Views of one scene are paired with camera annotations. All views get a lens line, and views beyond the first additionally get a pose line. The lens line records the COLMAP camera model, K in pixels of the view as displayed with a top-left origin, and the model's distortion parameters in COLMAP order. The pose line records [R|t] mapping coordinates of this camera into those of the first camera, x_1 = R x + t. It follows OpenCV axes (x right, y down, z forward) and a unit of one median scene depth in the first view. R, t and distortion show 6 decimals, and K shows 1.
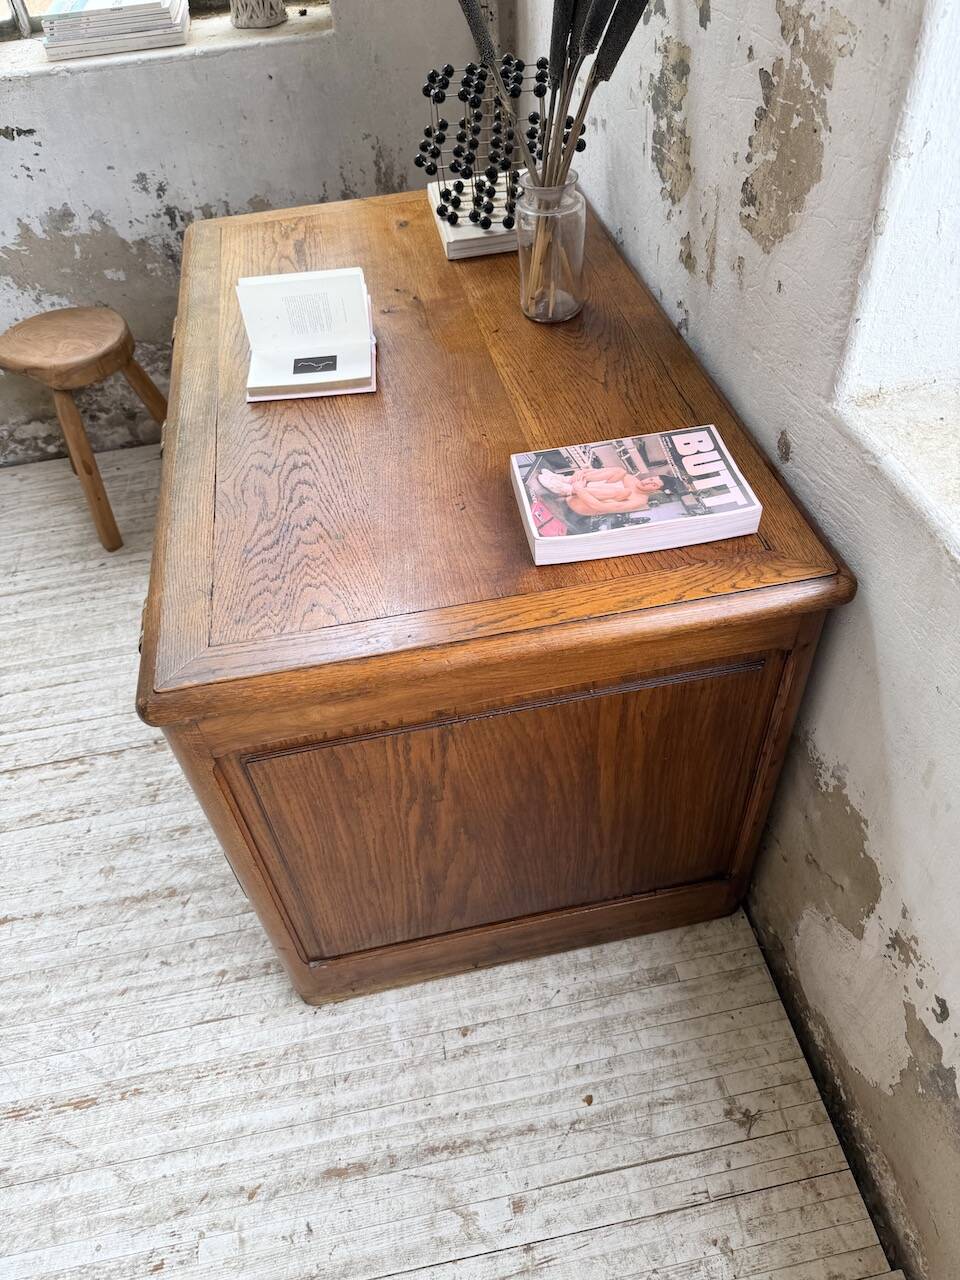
lens RADIAL K [[922.8, 0, 480.0], [0, 922.8, 640.0], [0, 0, 1]] dist [-0.007330, -0.002484]
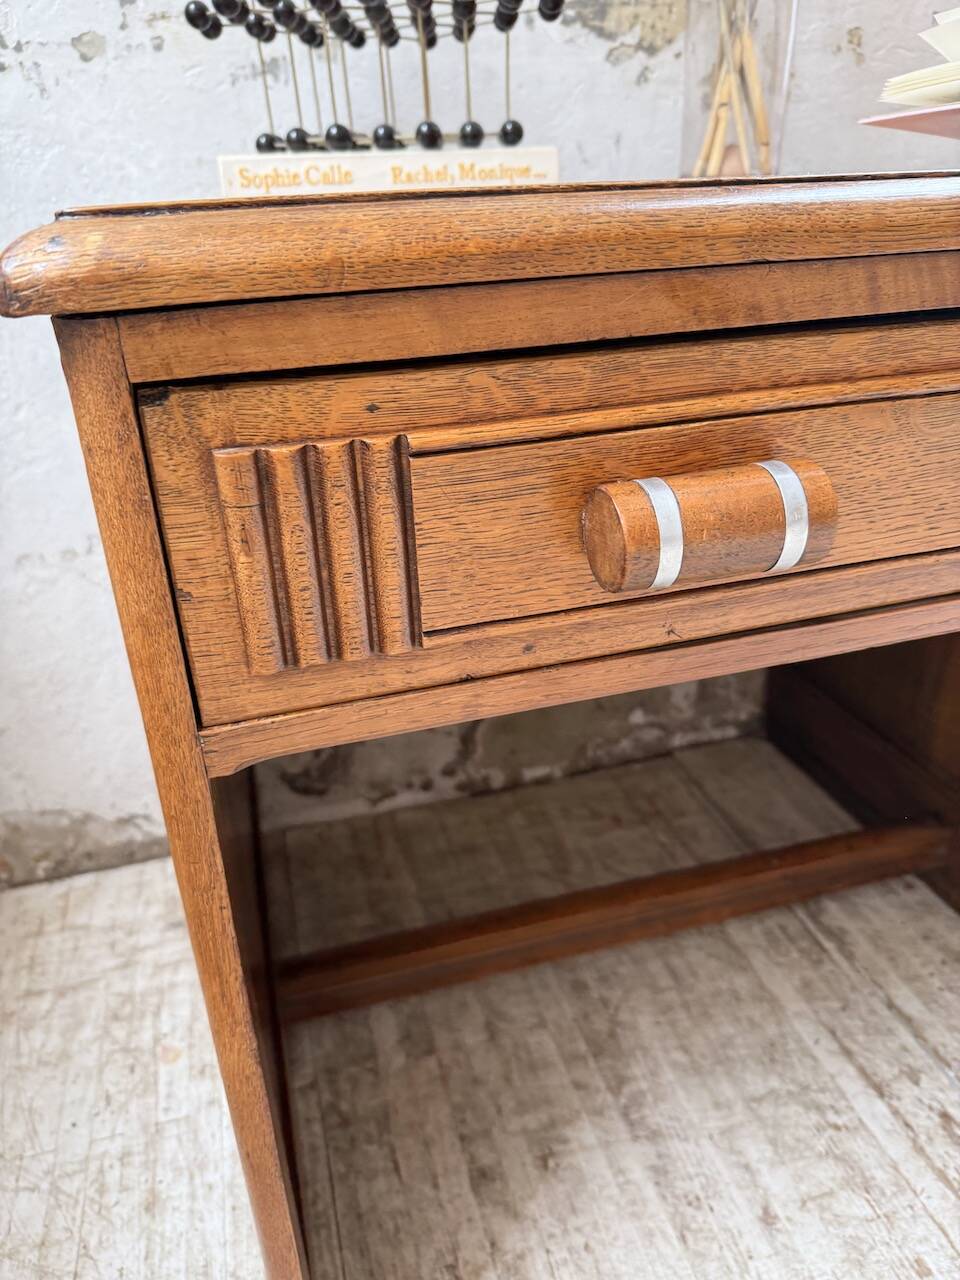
lens RADIAL K [[944.1, 0, 480.0], [0, 944.1, 640.0], [0, 0, 1]] dist [-0.027294, -0.002069]
pose [[-0.083039, -0.356975, 0.930416, -0.666295], [0.751285, 0.590979, 0.293794, -0.528145], [-0.654733, 0.723404, 0.219116, 1.289214]]
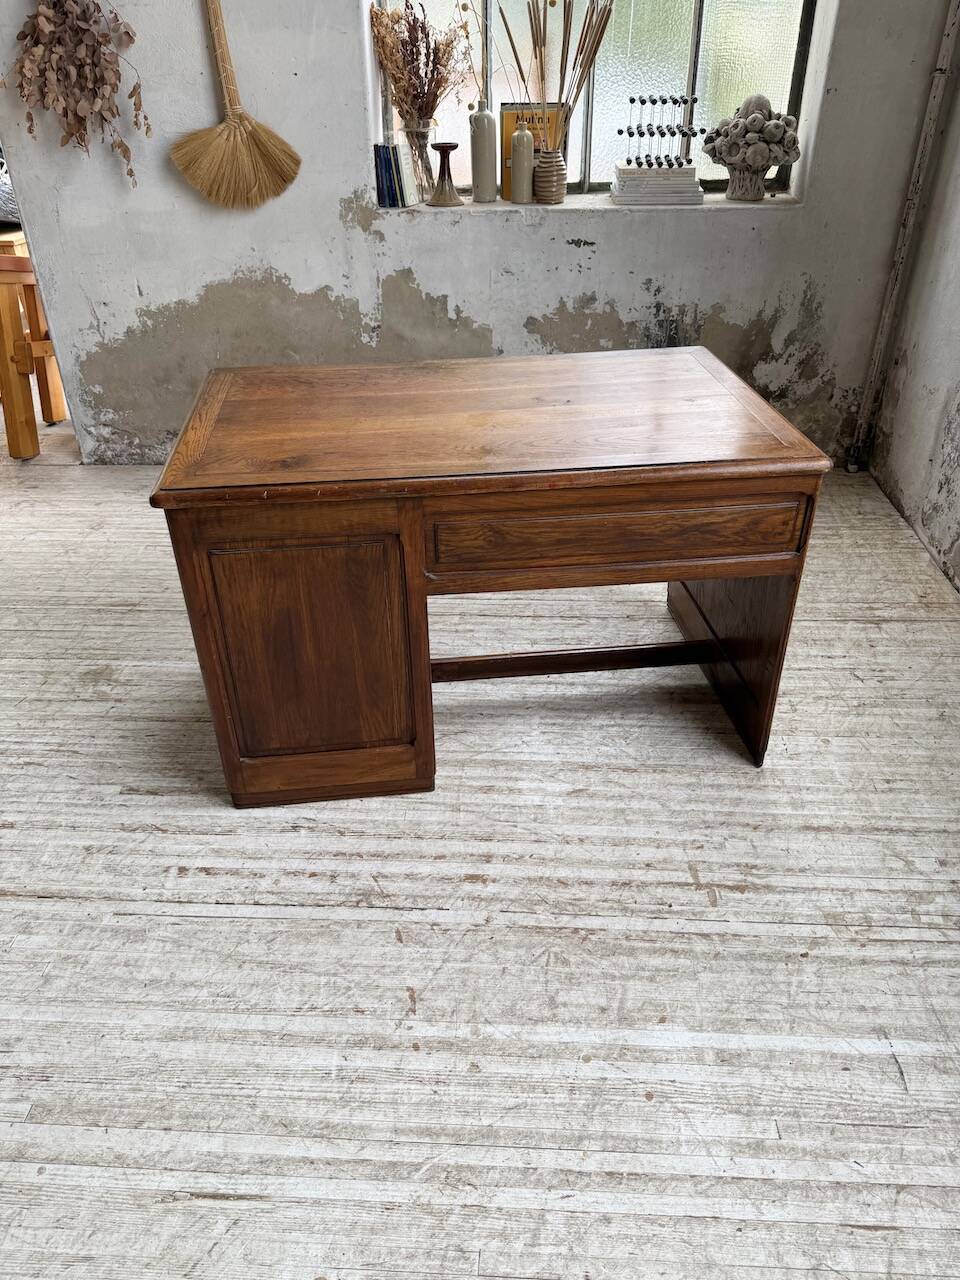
lens RADIAL K [[911.6, 0, 466.3], [0, 911.6, 643.4], [0, 0, 1]] dist [0.048164, -0.085170]
pose [[0.970589, 0.170341, -0.170119, -0.495449], [-0.201702, 0.961164, -0.188363, 0.675863], [0.131426, 0.217137, 0.967253, -0.599269]]
